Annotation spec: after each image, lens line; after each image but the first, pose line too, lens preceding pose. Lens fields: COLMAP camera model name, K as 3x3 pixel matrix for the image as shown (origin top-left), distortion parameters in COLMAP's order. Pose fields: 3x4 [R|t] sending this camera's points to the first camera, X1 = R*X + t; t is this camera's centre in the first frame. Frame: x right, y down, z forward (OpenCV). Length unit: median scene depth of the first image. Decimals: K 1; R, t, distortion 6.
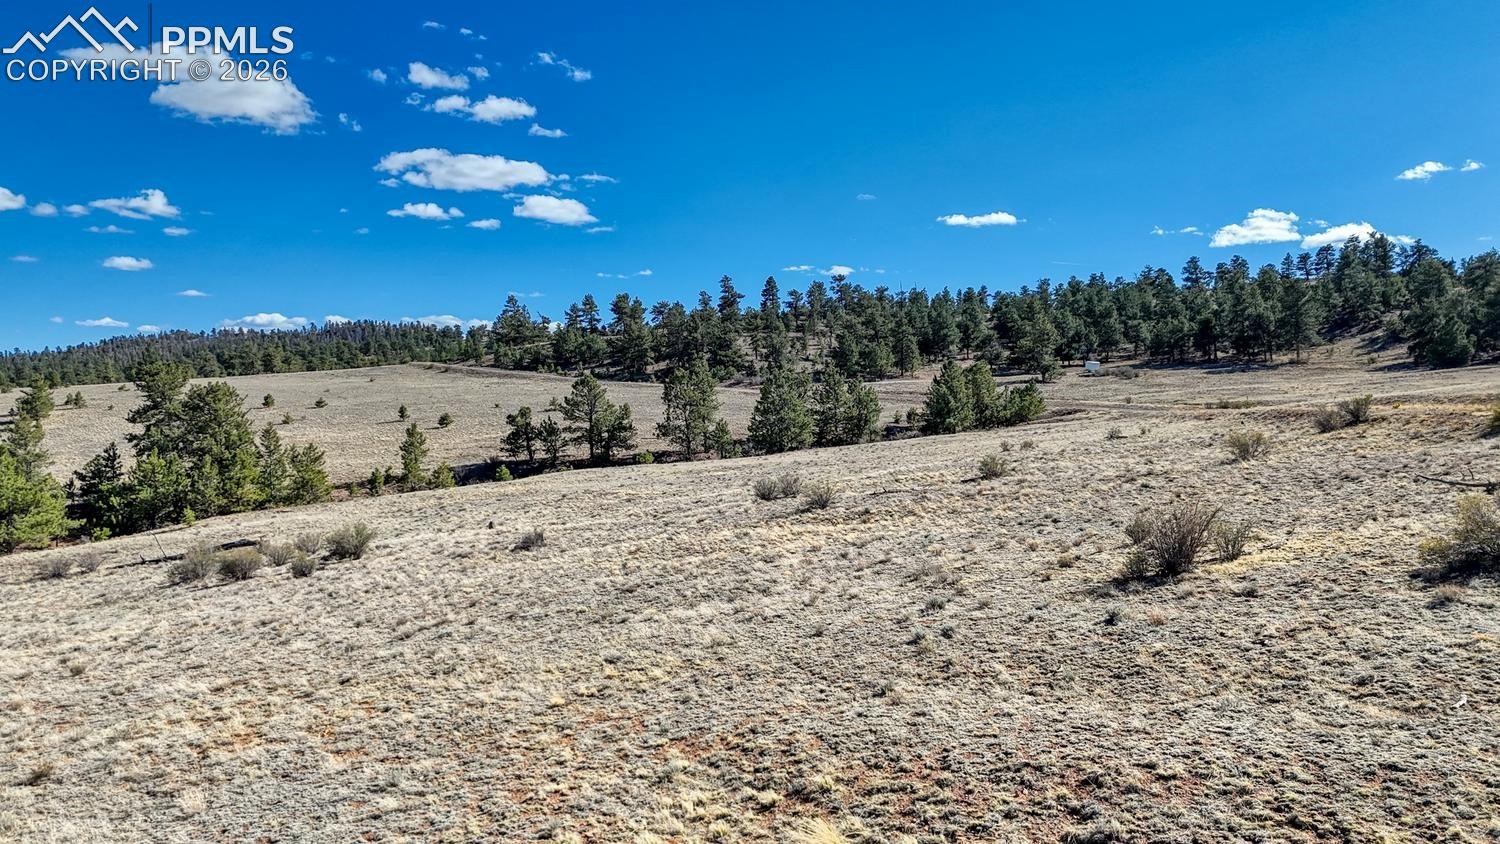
lens RADIAL K [[1094.8, 0, 757.5], [0, 1094.8, 423.5], [0, 0, 1]] dist [0.076307, -0.066771]
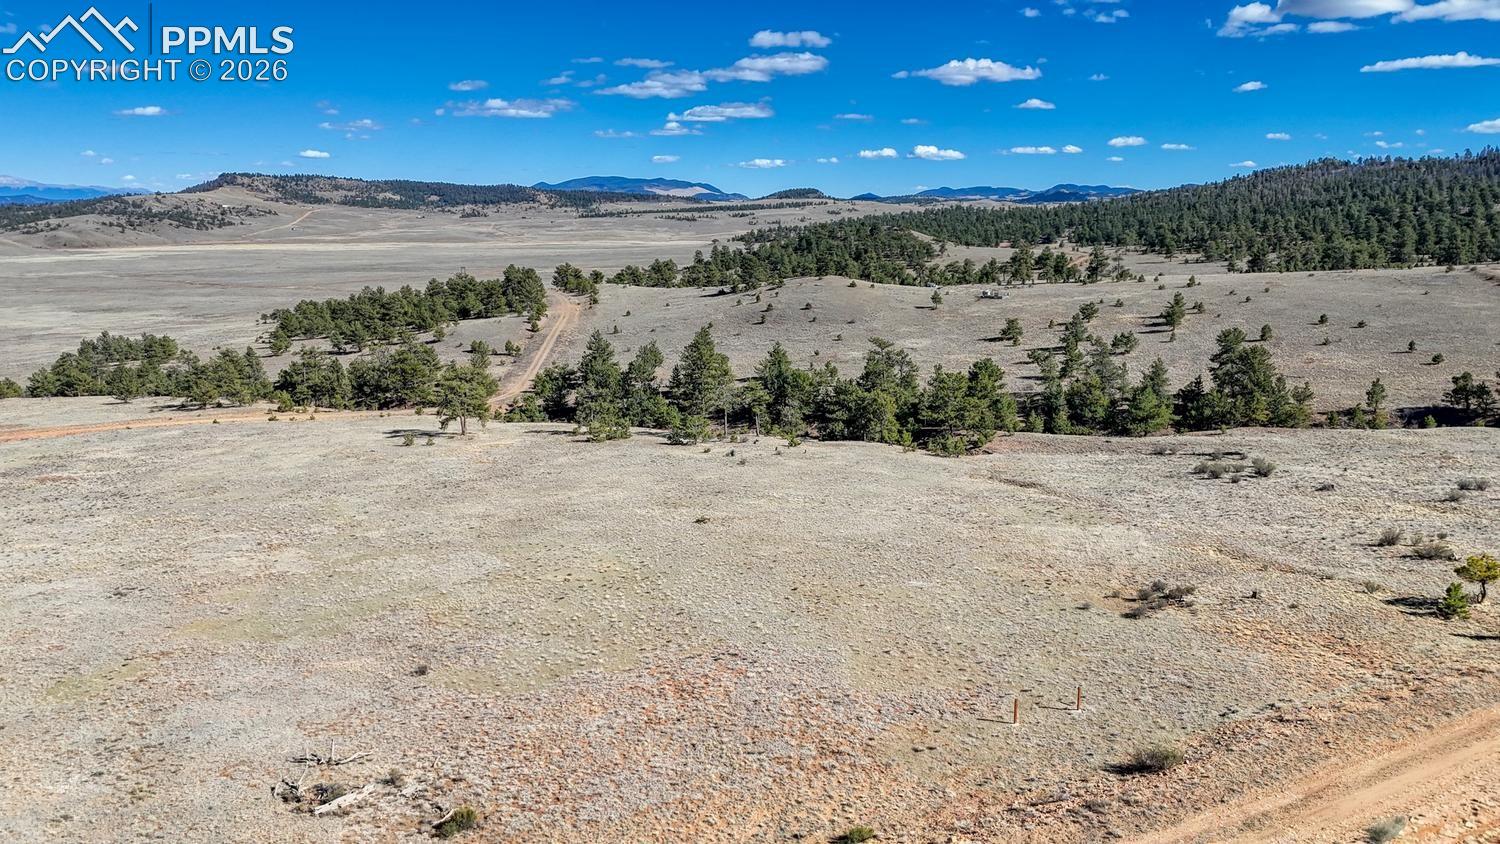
lens RADIAL K [[1094.8, 0, 749.2], [0, 1094.8, 417.2], [0, 0, 1]] dist [0.076307, -0.066771]
pose [[0.581314, 0.157907, -0.798210, 0.477676], [-0.031503, 0.984621, 0.171841, -0.204824], [0.813069, -0.074748, 0.577349, -0.698852]]
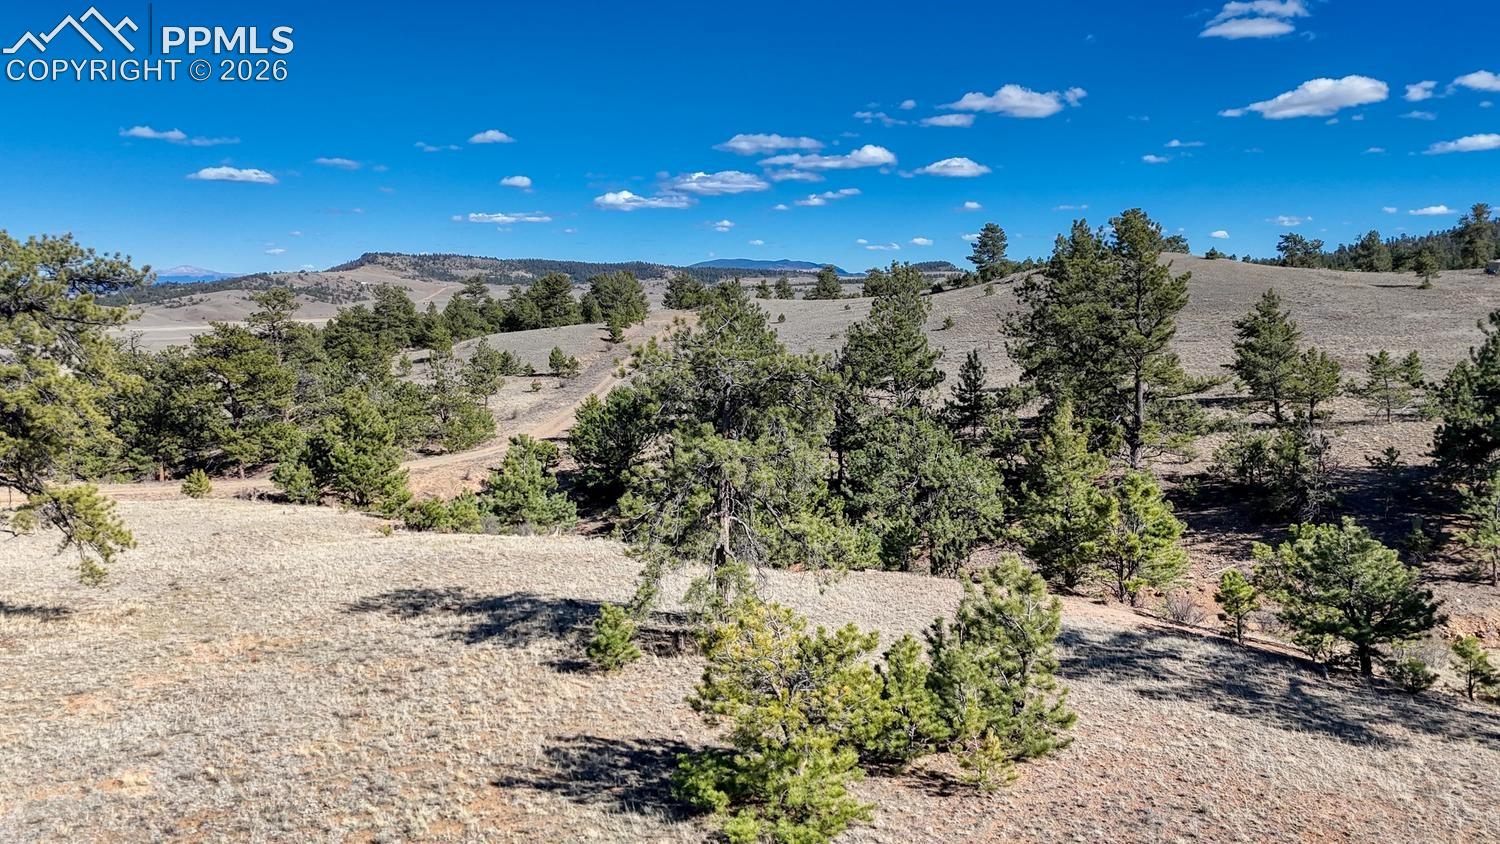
lens RADIAL K [[1094.8, 0, 749.4], [0, 1094.8, 421.1], [0, 0, 1]] dist [0.076307, -0.066771]
pose [[0.487300, 0.106360, -0.866733, -0.882009], [-0.024532, 0.993830, 0.108163, 0.055930], [0.872890, -0.031445, 0.486903, 0.009334]]
